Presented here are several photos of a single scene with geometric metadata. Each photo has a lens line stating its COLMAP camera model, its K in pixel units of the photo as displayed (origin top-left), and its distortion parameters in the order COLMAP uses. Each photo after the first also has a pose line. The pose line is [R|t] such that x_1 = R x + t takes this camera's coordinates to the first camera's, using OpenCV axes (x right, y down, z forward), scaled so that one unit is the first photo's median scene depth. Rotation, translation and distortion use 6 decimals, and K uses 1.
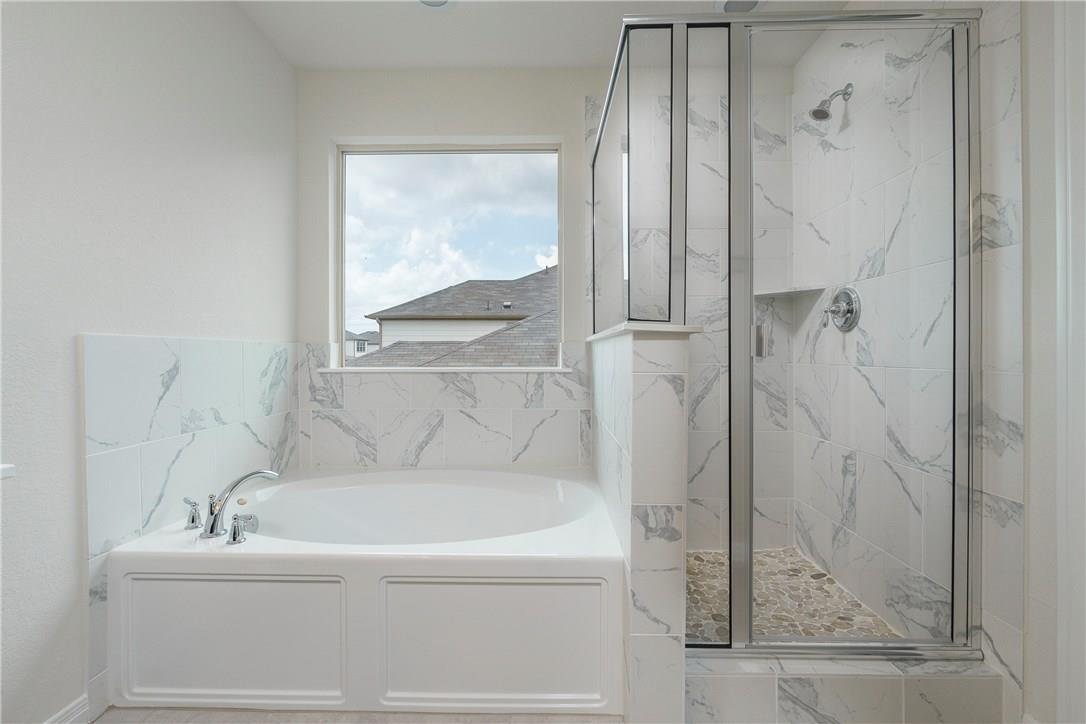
lens RADIAL K [[471.3, 0, 540.7], [0, 471.3, 356.8], [0, 0, 1]] dist [-0.008939, -0.000437]
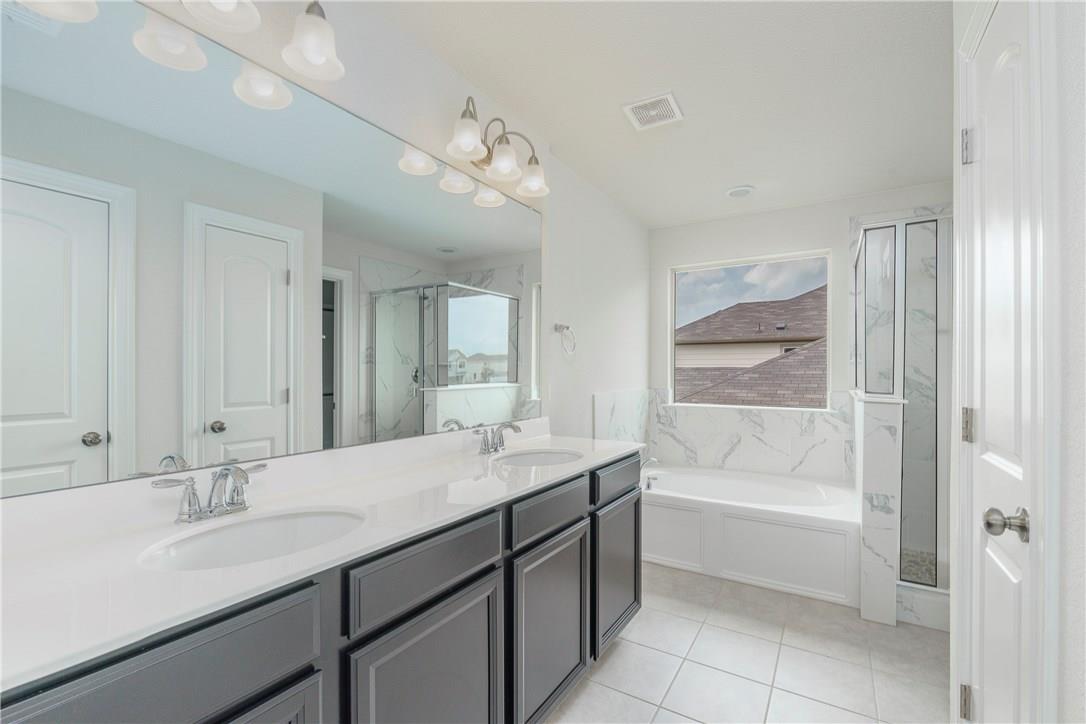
lens RADIAL K [[471.3, 0, 539.0], [0, 471.3, 371.3], [0, 0, 1]] dist [-0.008939, -0.000437]
pose [[0.856130, 0.001775, -0.516758, 0.026378], [-0.004375, 0.999983, -0.003814, -0.084994], [0.516743, 0.005526, 0.856123, -0.684598]]
